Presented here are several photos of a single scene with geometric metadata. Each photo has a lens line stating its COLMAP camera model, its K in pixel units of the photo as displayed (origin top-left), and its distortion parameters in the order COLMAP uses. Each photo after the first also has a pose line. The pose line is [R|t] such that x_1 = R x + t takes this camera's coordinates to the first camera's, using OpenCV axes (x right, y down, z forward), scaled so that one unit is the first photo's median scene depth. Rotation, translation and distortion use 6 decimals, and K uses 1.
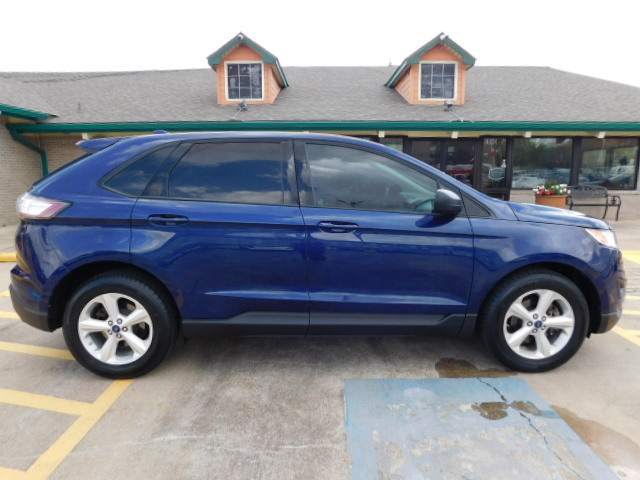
lens RADIAL K [[423.7, 0, 324.1], [0, 423.7, 241.3], [0, 0, 1]] dist [-0.062477, 0.049324]
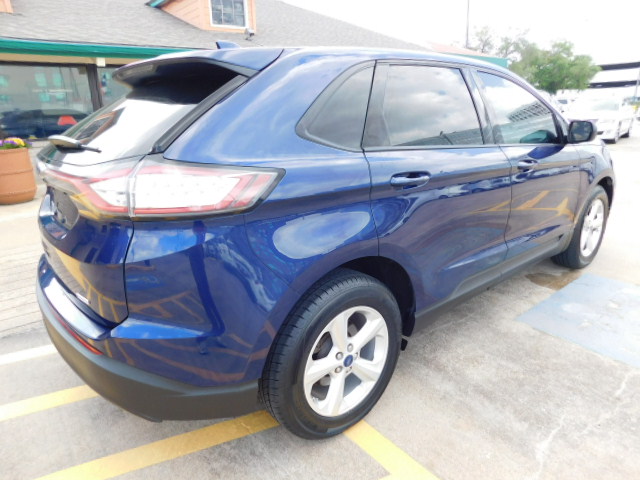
lens RADIAL K [[423.7, 0, 319.5], [0, 423.7, 240.9], [0, 0, 1]] dist [-0.062477, 0.049324]
pose [[0.783403, -0.211679, 0.584356, -0.888374], [0.127189, 0.974917, 0.182644, -0.096015], [-0.608360, -0.068760, 0.790677, 0.534933]]
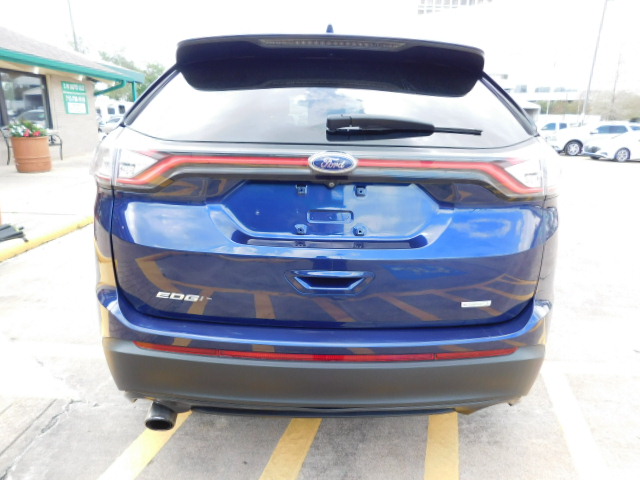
lens RADIAL K [[423.7, 0, 327.7], [0, 423.7, 239.0], [0, 0, 1]] dist [-0.062477, 0.049324]
pose [[0.006365, -0.270128, 0.962803, -1.140229], [0.135706, 0.954149, 0.266803, -0.152918], [-0.990729, 0.128960, 0.042731, 1.035955]]
